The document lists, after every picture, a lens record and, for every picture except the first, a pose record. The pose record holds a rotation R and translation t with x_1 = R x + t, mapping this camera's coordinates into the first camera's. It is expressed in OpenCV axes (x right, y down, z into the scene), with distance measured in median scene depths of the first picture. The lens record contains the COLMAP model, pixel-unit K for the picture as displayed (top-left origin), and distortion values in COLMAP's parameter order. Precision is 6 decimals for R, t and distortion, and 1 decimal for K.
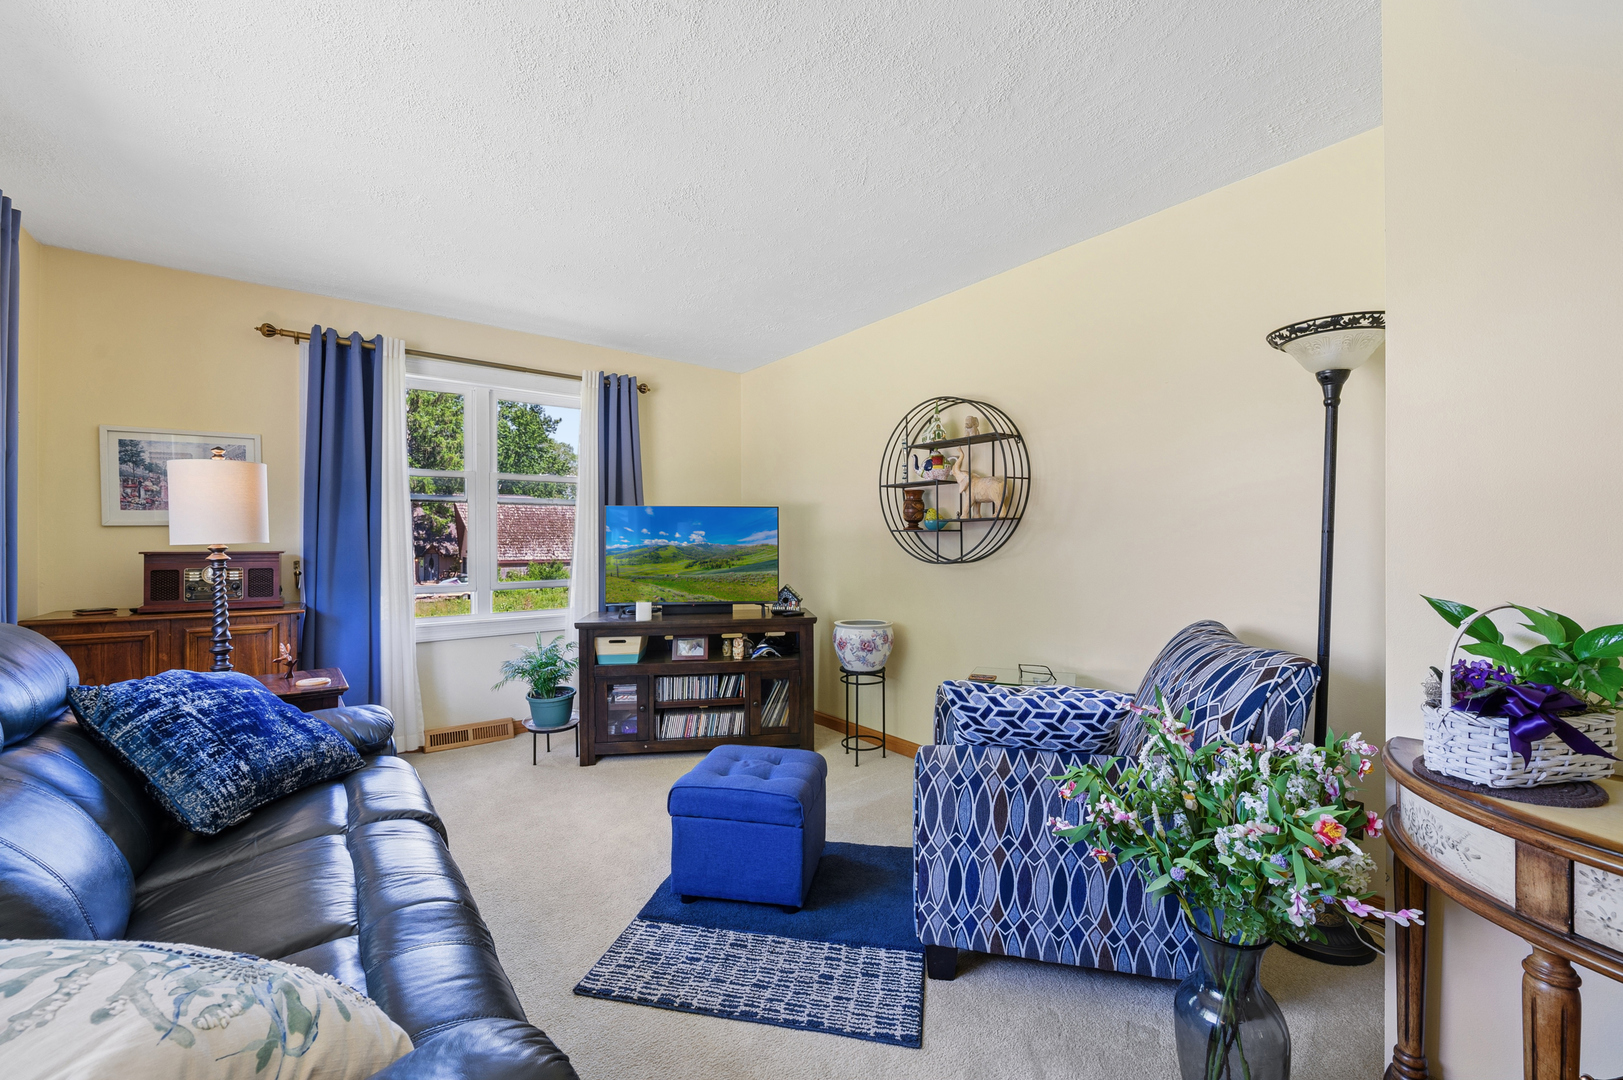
lens RADIAL K [[649.0, 0, 821.9], [0, 649.0, 538.8], [0, 0, 1]] dist [-0.008442, -0.000222]
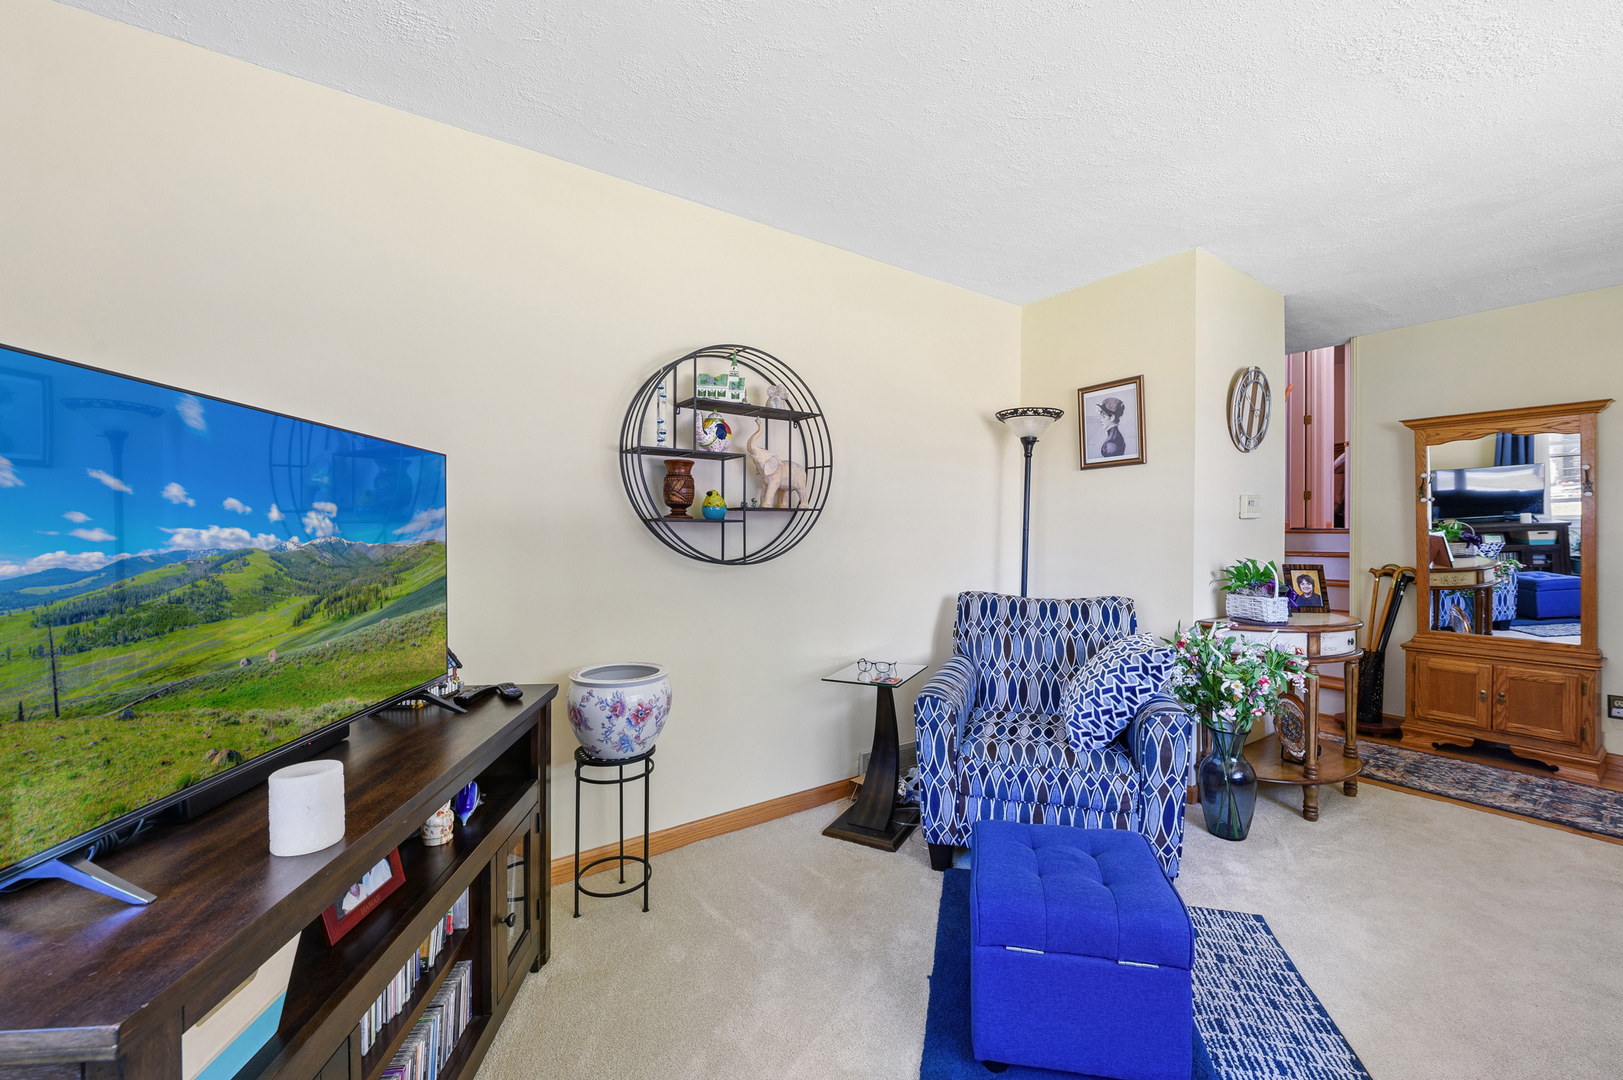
lens RADIAL K [[649.0, 0, 821.9], [0, 649.0, 538.8], [0, 0, 1]] dist [-0.008442, -0.000222]
pose [[0.075662, -0.007337, 0.997107, -0.522081], [-0.017157, 0.999815, 0.008659, -0.001129], [-0.996986, -0.017763, 0.075522, 0.794905]]
